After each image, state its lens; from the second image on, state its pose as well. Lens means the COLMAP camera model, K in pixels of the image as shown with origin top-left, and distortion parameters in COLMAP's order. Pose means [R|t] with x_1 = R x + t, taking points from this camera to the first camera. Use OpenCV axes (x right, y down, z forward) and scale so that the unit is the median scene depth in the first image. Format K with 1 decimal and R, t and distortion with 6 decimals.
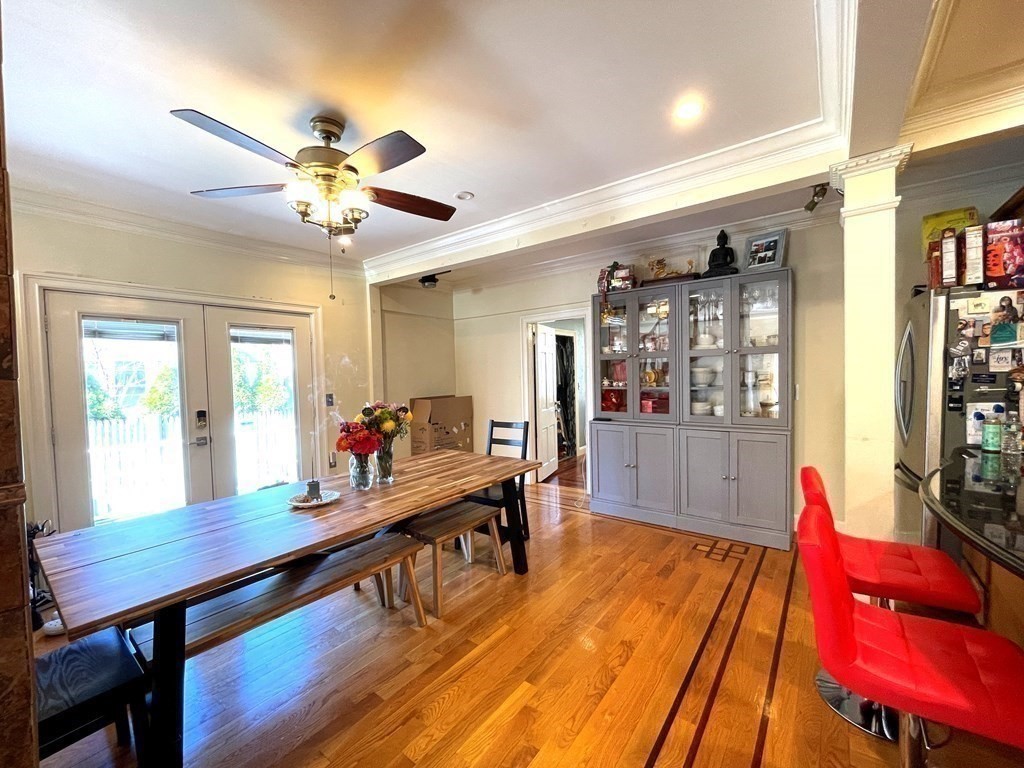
lens RADIAL K [[418.8, 0, 508.7], [0, 418.8, 381.7], [0, 0, 1]] dist [-0.003337, -0.000167]
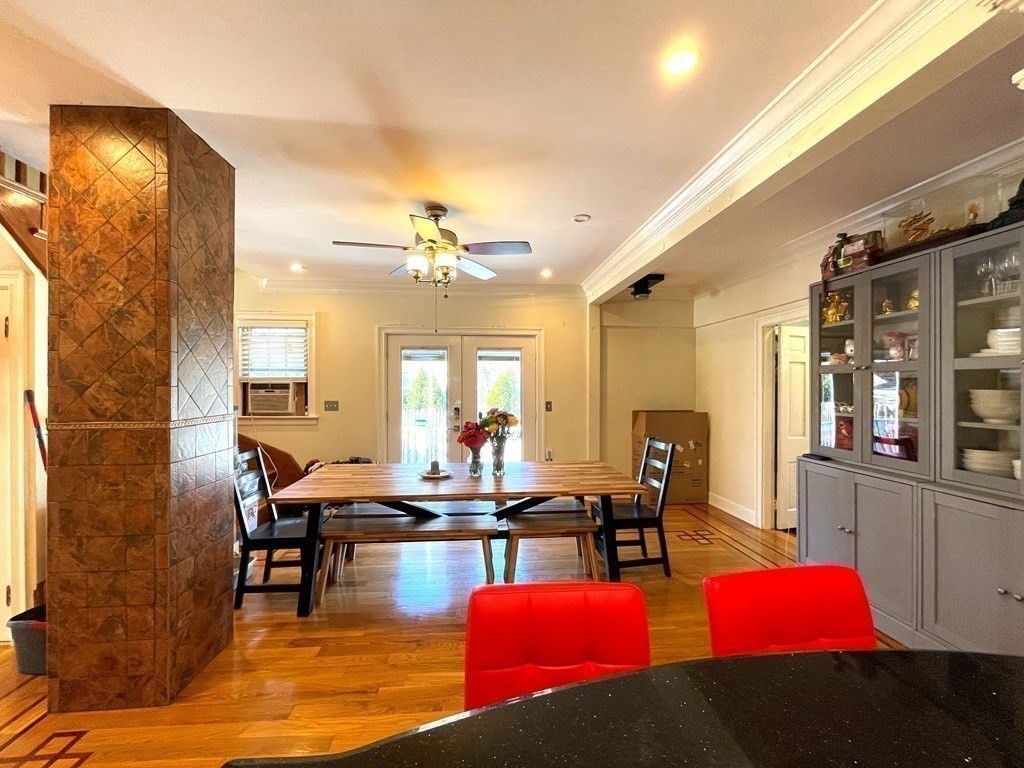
lens RADIAL K [[418.8, 0, 503.2], [0, 418.8, 385.8], [0, 0, 1]] dist [-0.003337, -0.000167]
pose [[0.657439, 0.026021, -0.753058, 0.417126], [-0.035923, 0.999350, 0.003169, -0.014980], [0.752651, 0.024969, 0.657946, 0.127744]]
